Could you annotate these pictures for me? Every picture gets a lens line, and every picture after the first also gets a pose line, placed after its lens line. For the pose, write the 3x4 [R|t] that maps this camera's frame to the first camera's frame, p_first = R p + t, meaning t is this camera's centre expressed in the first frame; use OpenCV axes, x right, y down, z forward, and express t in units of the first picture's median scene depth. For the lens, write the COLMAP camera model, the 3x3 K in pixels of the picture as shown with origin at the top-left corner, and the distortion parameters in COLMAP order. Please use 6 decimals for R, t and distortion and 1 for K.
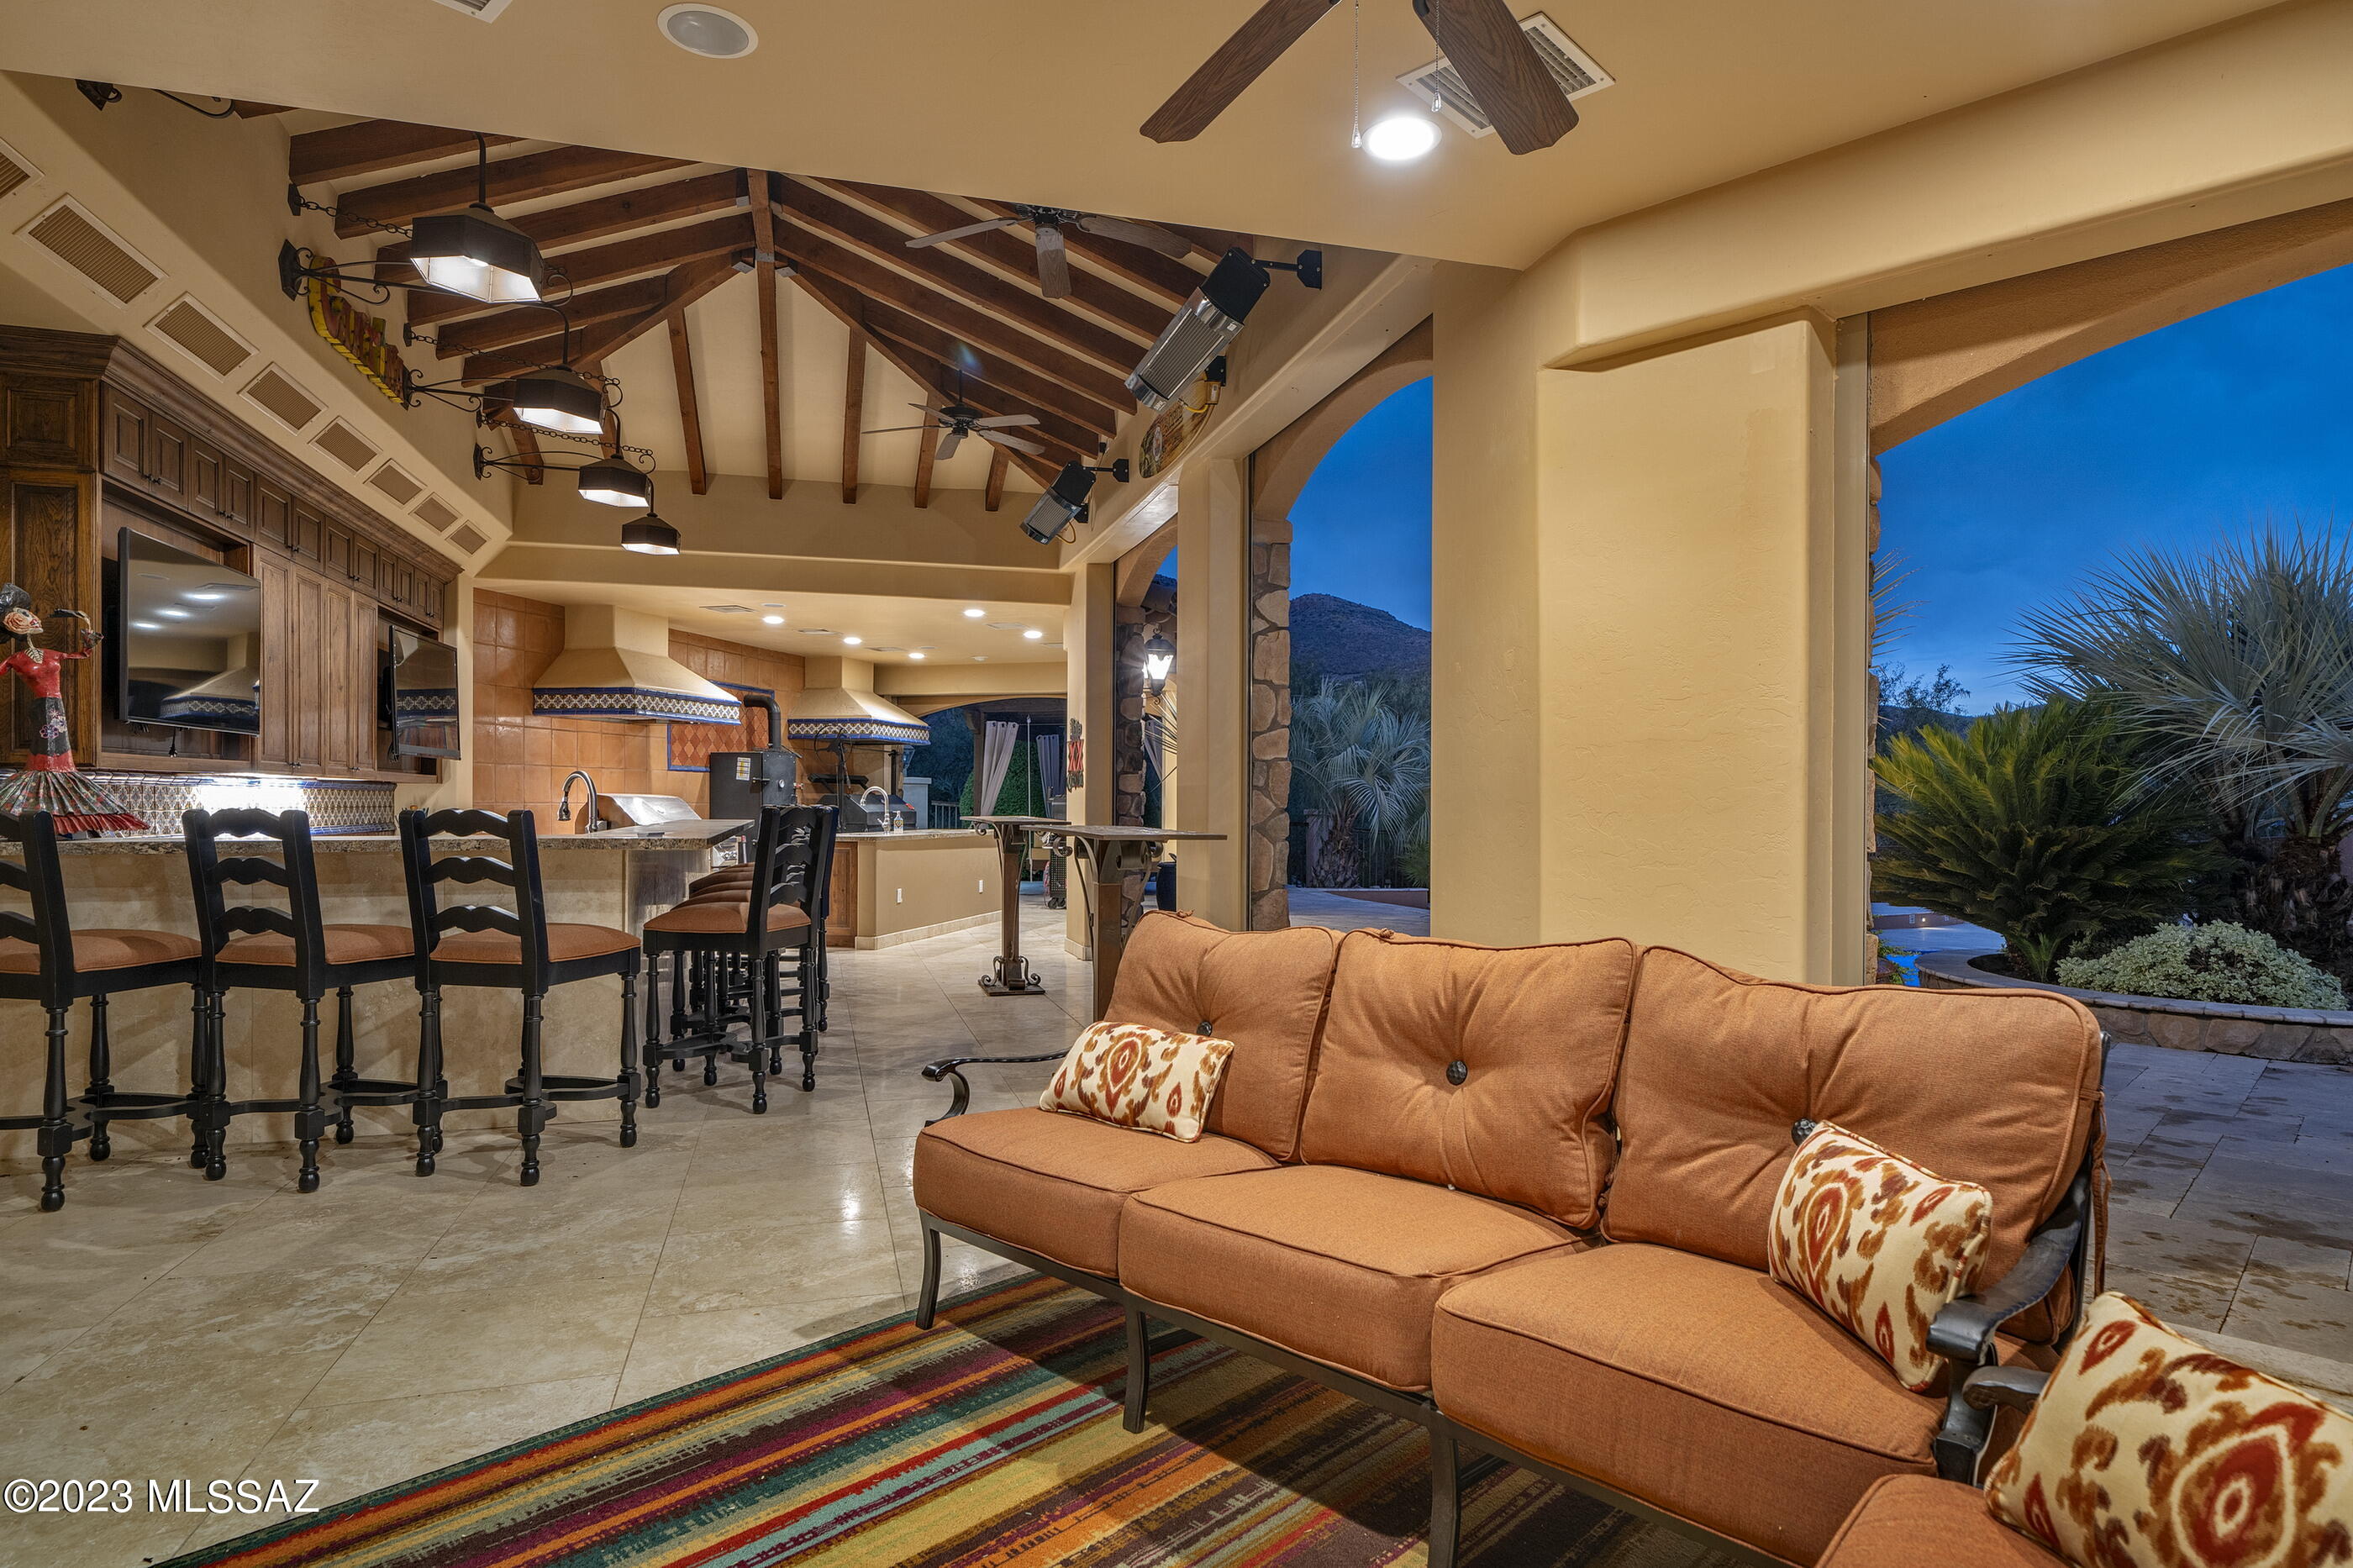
lens RADIAL K [[1301.2, 0, 1162.7], [0, 1301.2, 795.1], [0, 0, 1]] dist [0.002618, -0.000129]
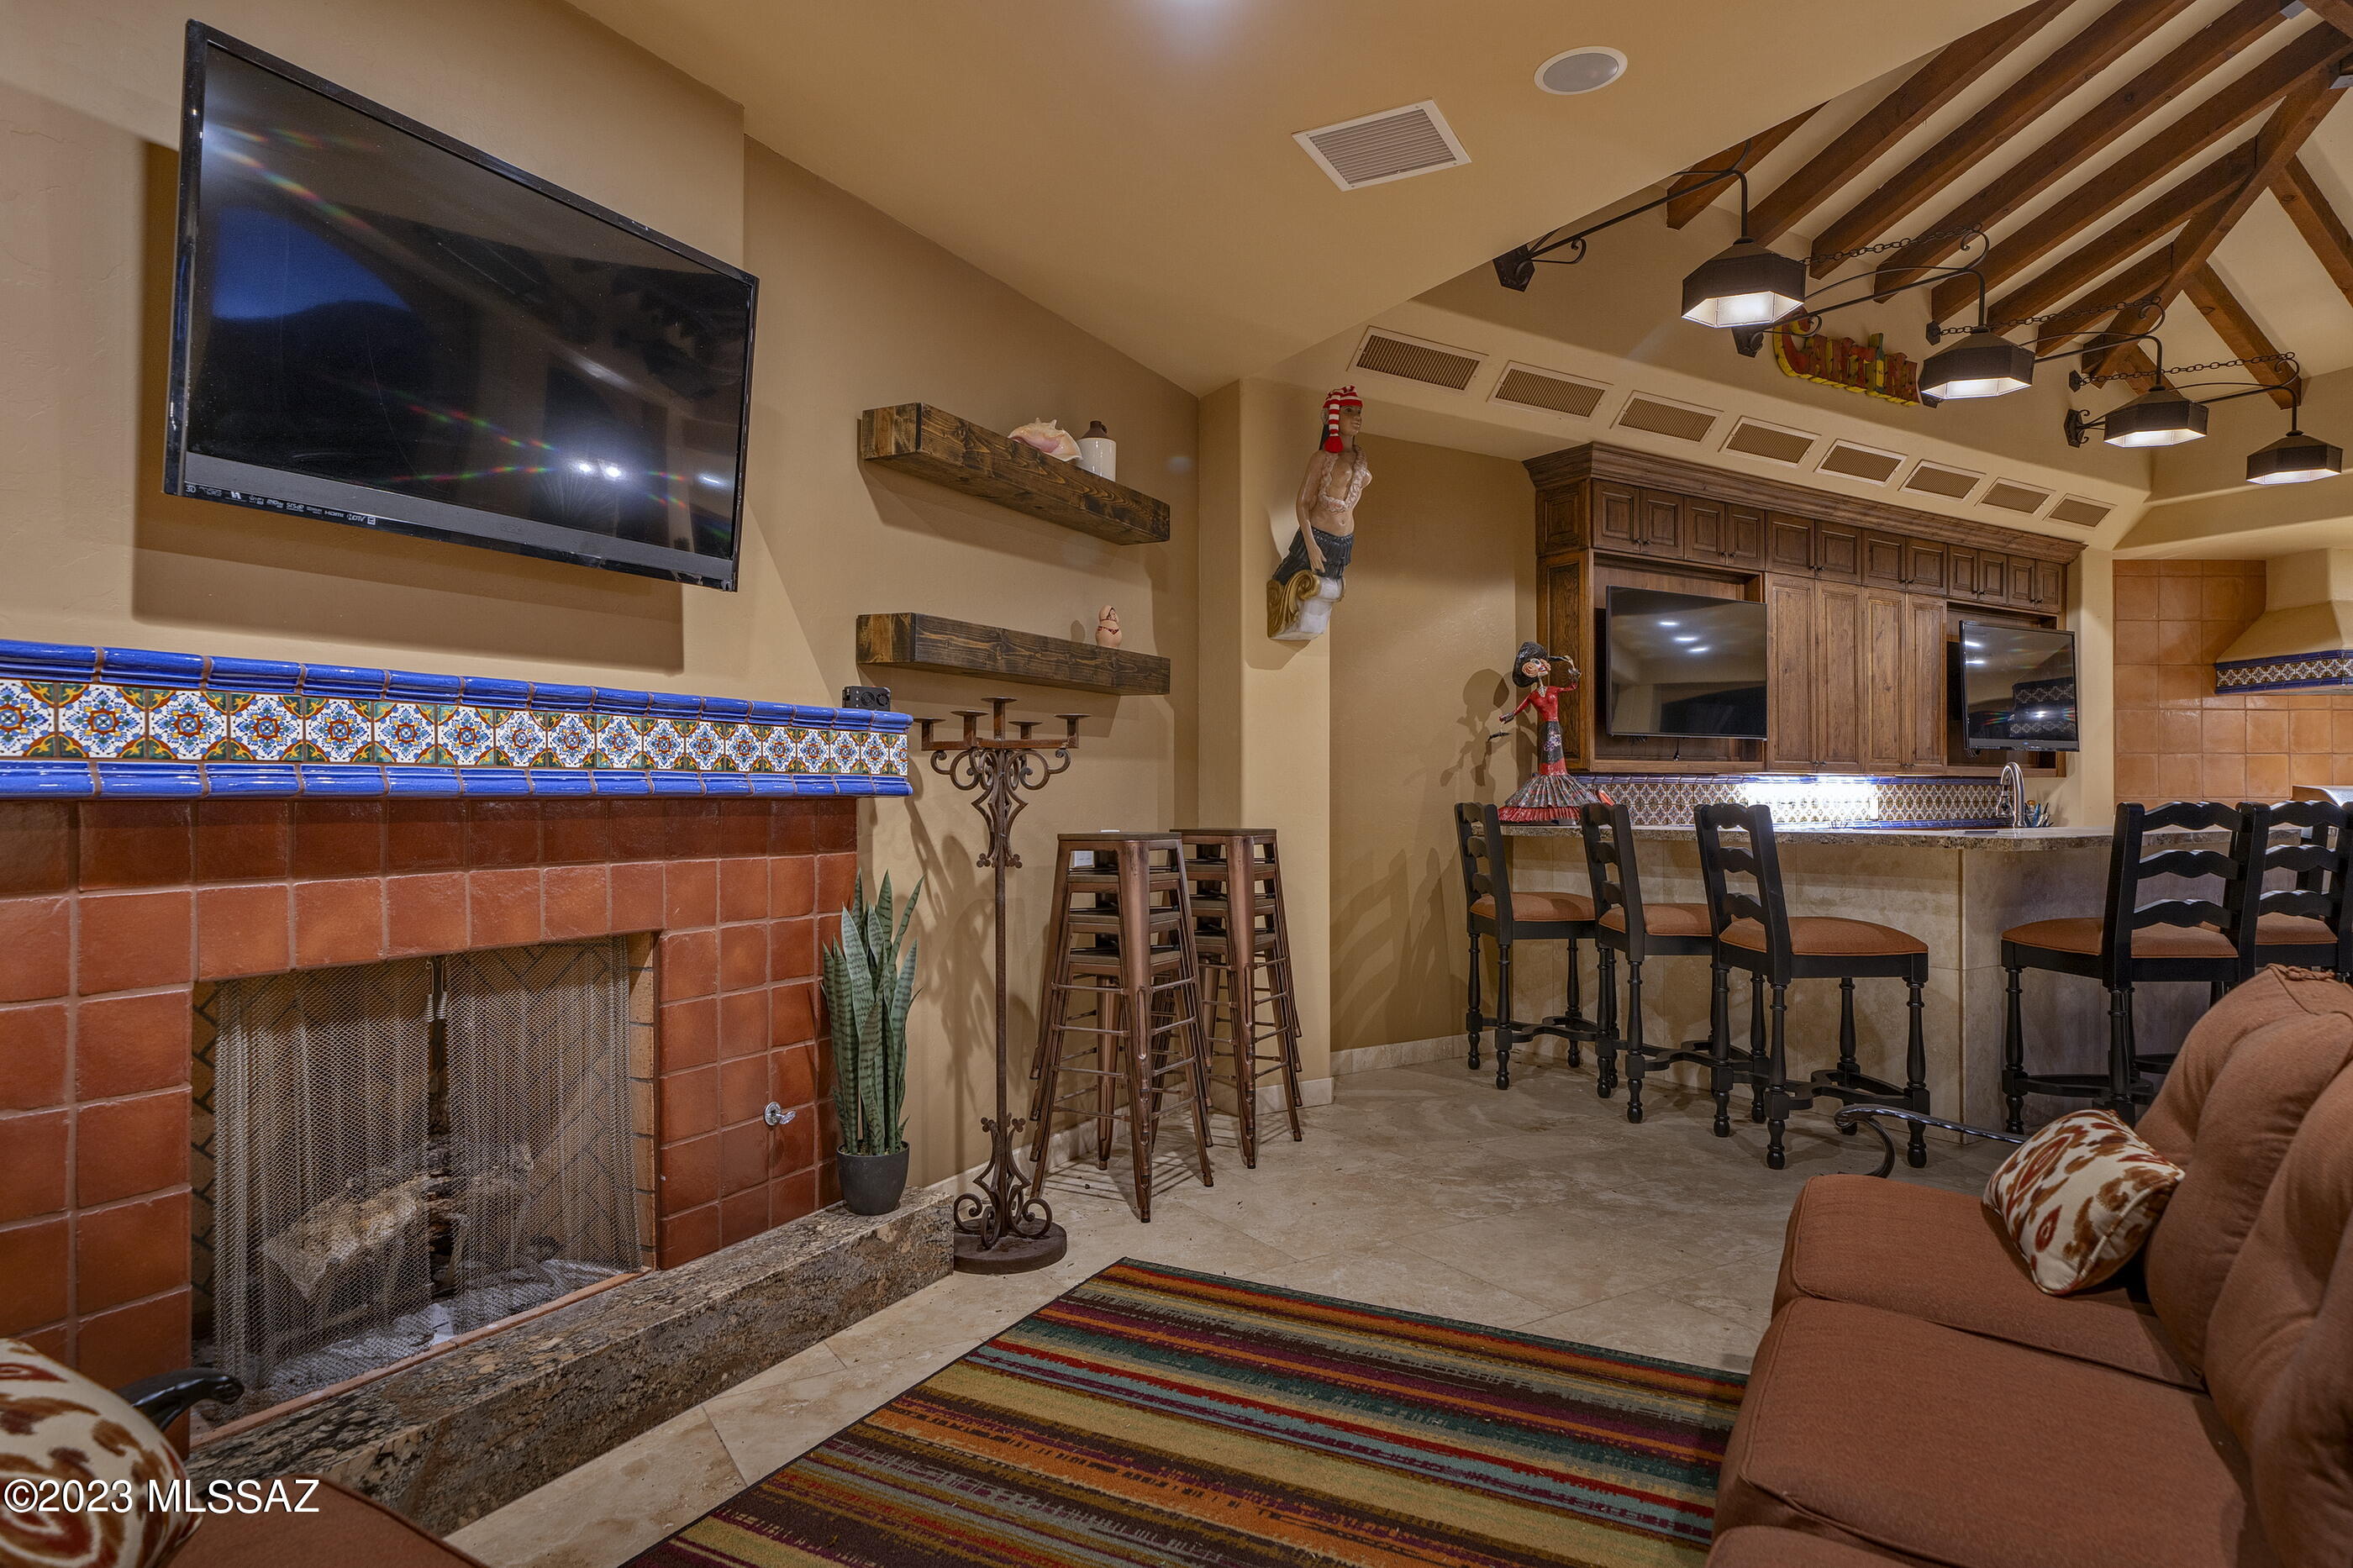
lens RADIAL K [[1301.2, 0, 1166.2], [0, 1301.2, 789.4], [0, 0, 1]] dist [0.002618, -0.000129]
pose [[0.277860, -0.008749, -0.960582, 0.314218], [0.008024, 0.999945, -0.006786, 0.002194], [0.960588, -0.005822, 0.277915, 0.210768]]
